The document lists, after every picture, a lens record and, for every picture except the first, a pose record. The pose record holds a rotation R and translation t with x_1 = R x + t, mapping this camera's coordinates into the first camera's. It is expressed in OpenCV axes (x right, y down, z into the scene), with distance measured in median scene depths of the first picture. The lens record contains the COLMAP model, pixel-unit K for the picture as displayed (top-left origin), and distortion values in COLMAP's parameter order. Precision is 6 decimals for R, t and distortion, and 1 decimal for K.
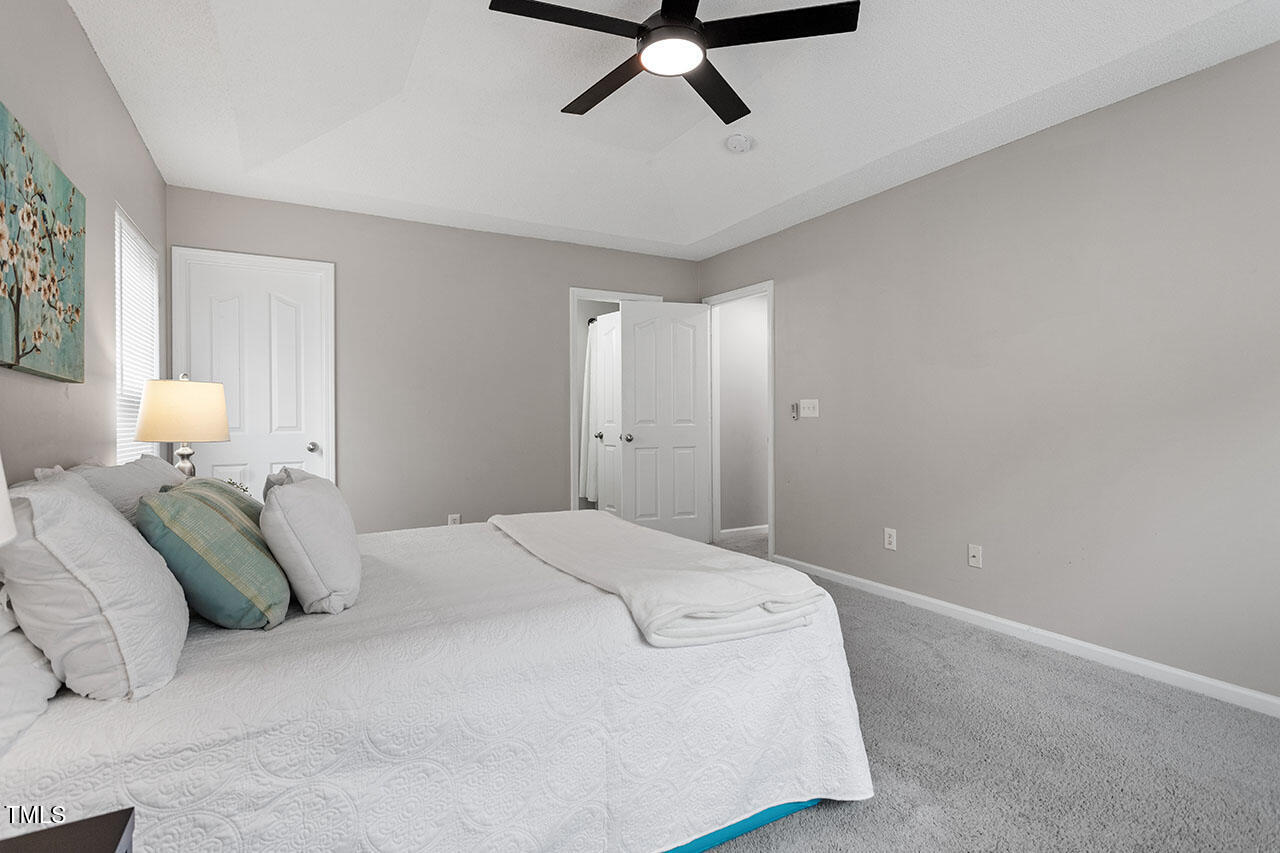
lens RADIAL K [[618.8, 0, 640.4], [0, 618.8, 418.4], [0, 0, 1]] dist [0.000142, 0.001535]
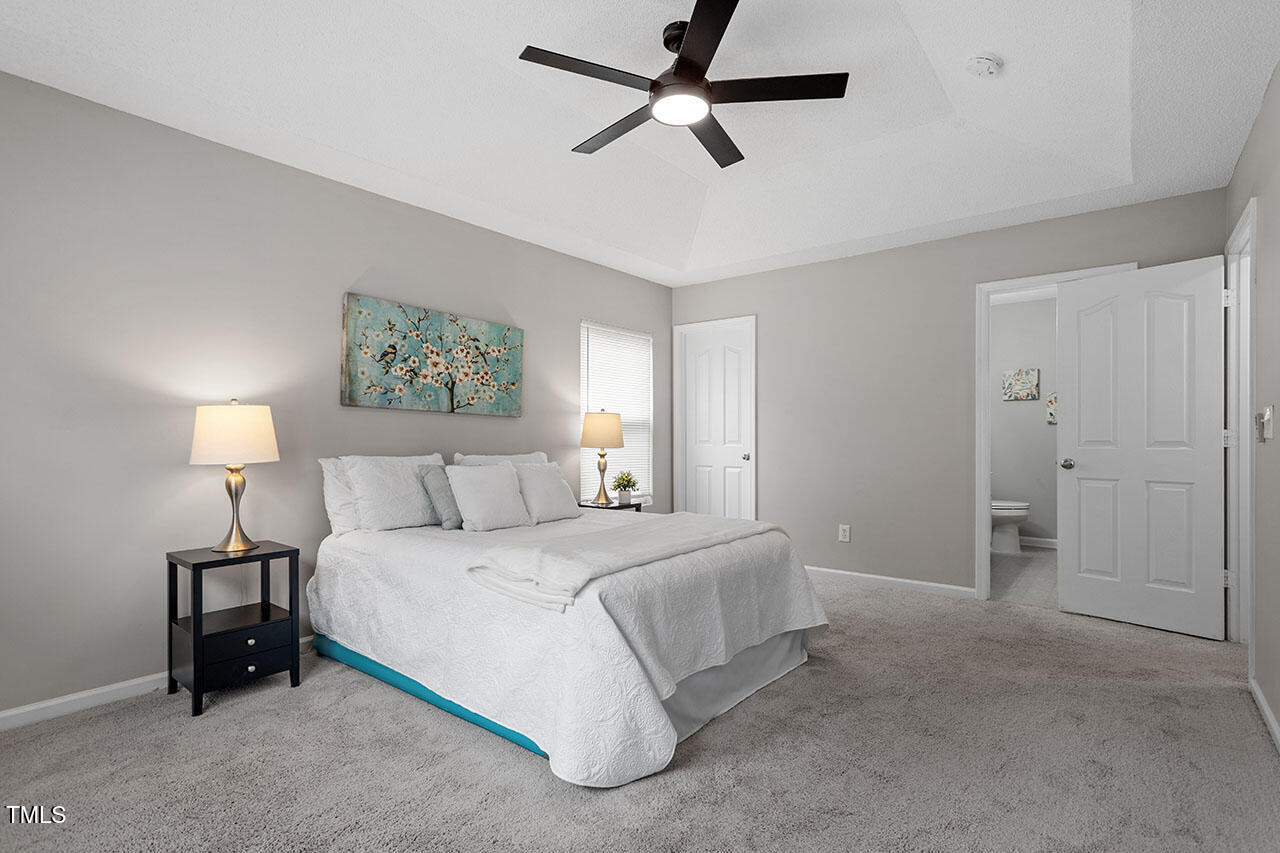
lens RADIAL K [[618.8, 0, 644.9], [0, 618.8, 433.9], [0, 0, 1]] dist [0.000142, 0.001535]
pose [[0.376354, 0.004660, -0.926464, 0.658479], [-0.005006, 0.999983, 0.002997, -0.005191], [0.926463, 0.003510, 0.376371, 0.324722]]
